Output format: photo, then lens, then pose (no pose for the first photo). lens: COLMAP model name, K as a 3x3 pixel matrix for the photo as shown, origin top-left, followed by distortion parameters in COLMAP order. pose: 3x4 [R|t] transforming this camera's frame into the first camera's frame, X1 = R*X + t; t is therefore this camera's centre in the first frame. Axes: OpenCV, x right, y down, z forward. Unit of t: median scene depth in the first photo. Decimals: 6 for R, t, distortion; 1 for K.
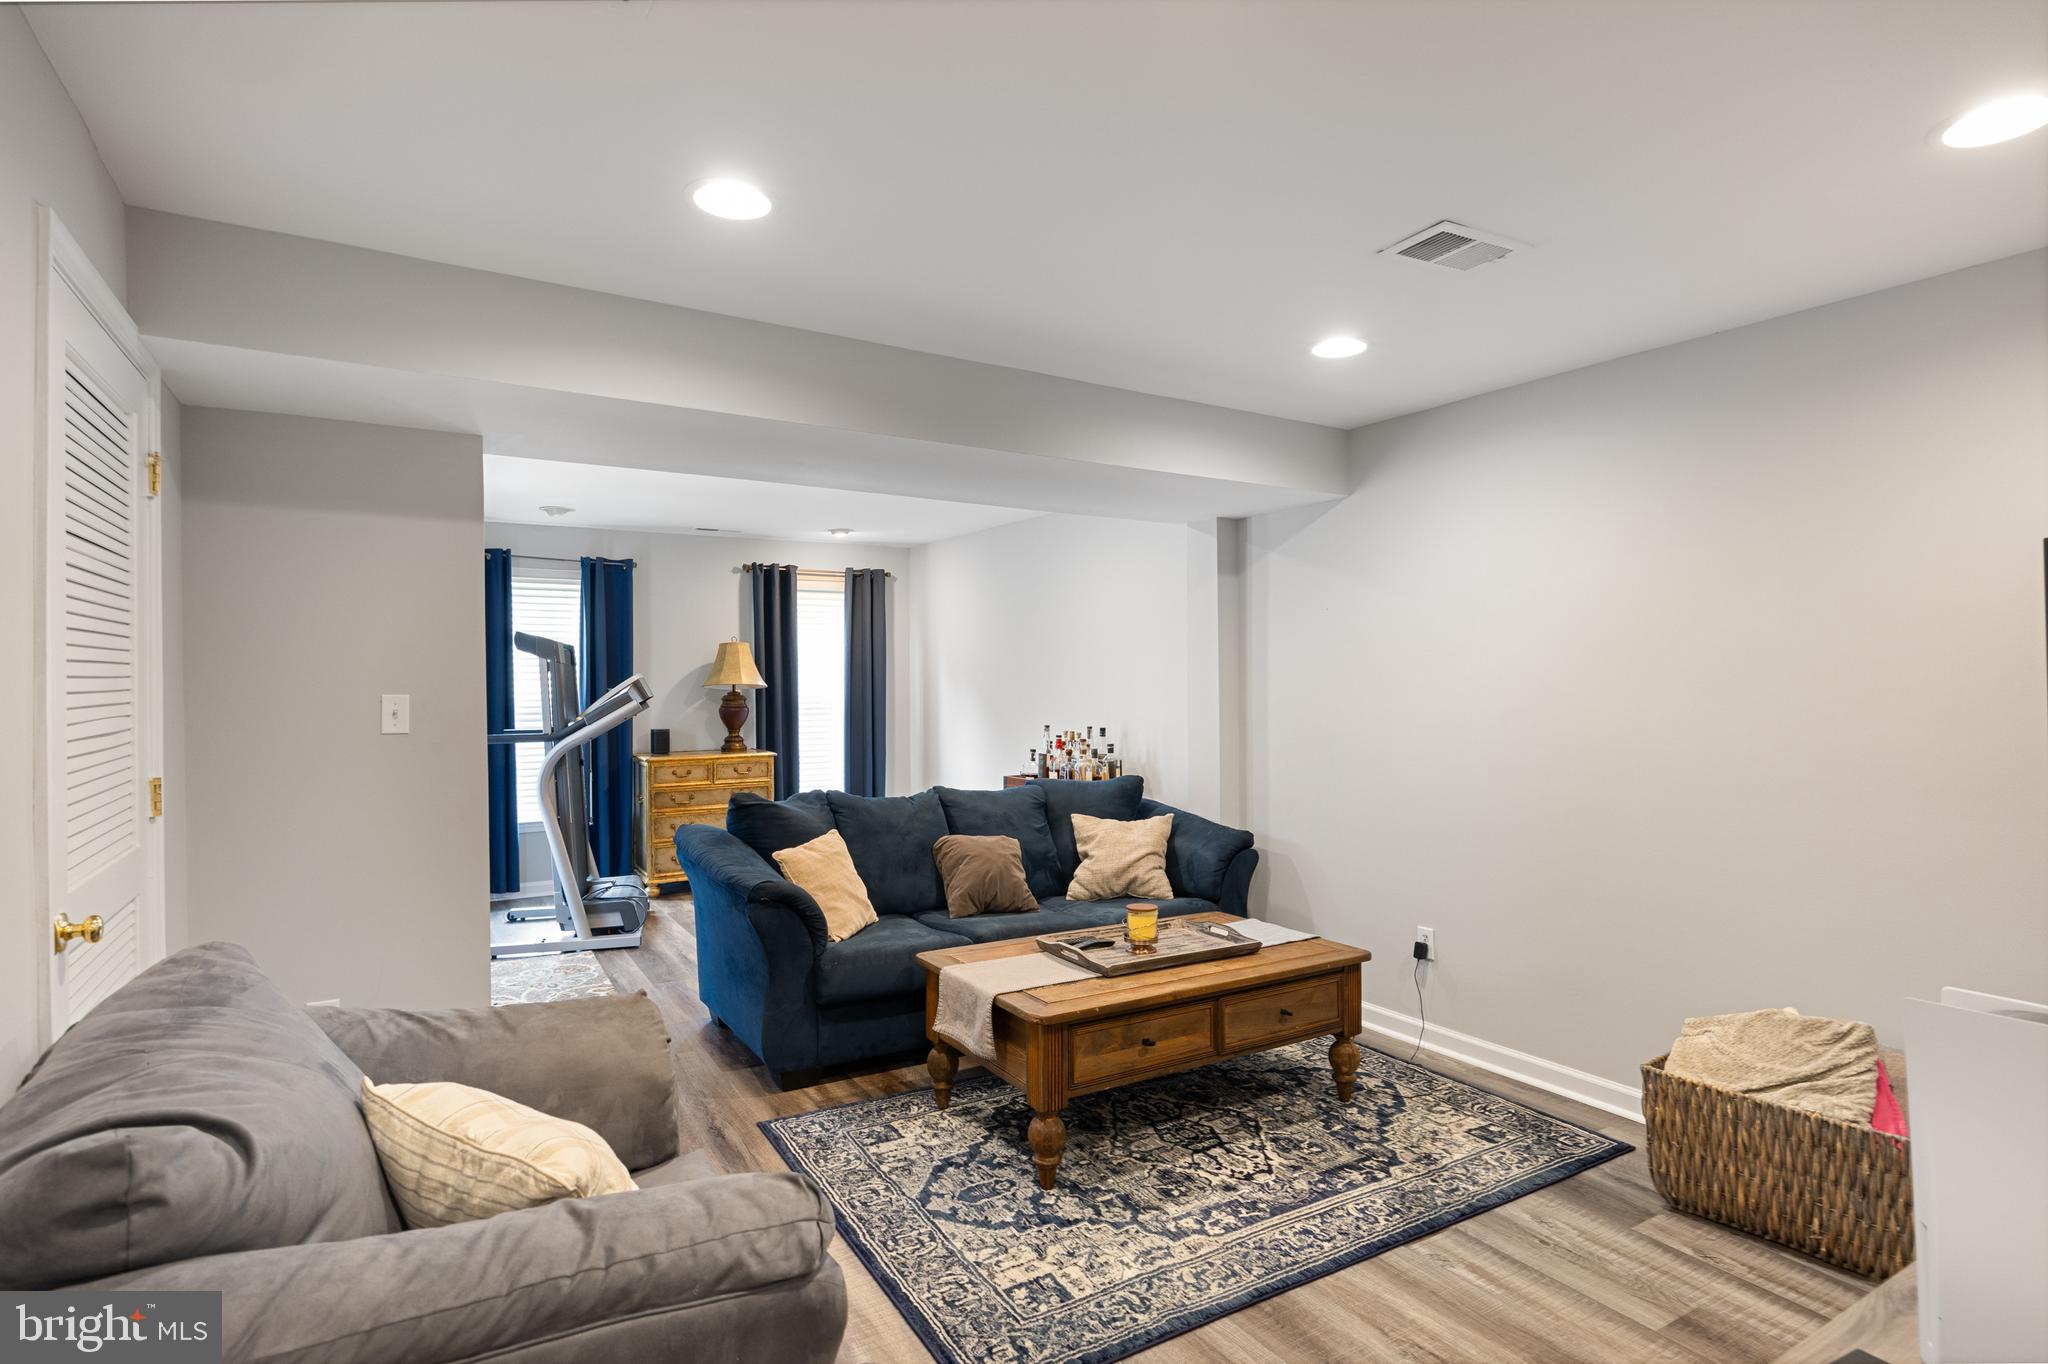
lens RADIAL K [[1005.8, 0, 1011.7], [0, 1005.8, 678.3], [0, 0, 1]] dist [-0.010755, 0.001283]
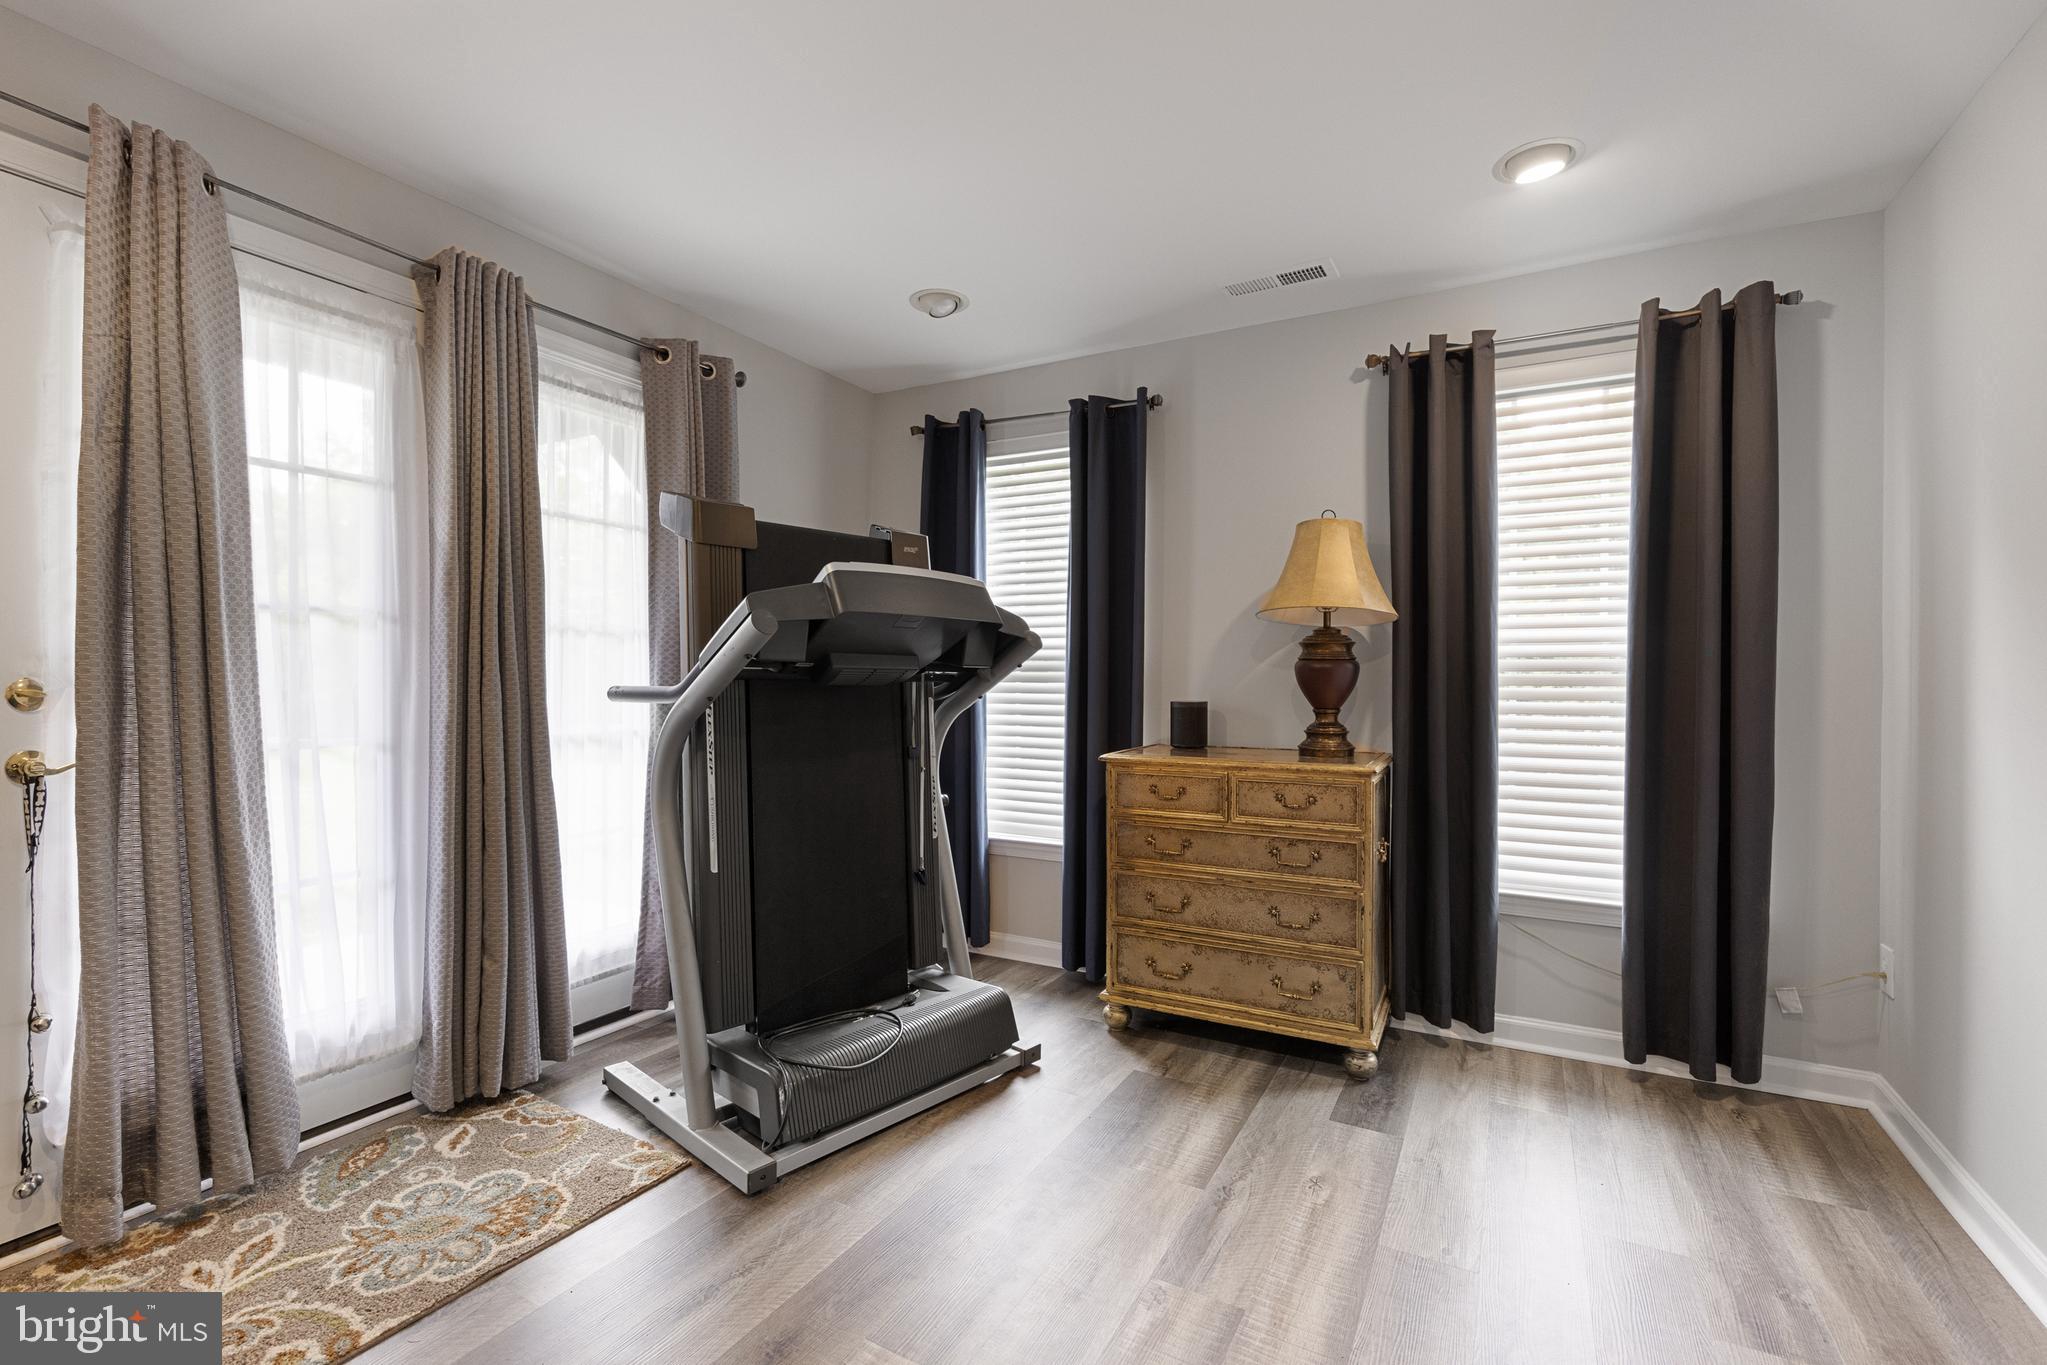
lens RADIAL K [[898.4, 0, 1030.9], [0, 898.4, 679.2], [0, 0, 1]] dist [-0.012600, 0.000148]
pose [[0.526350, 0.010572, -0.850202, 0.006214], [-0.003288, 0.999941, 0.010398, 0.033006], [0.850261, -0.002677, 0.526354, 0.663953]]
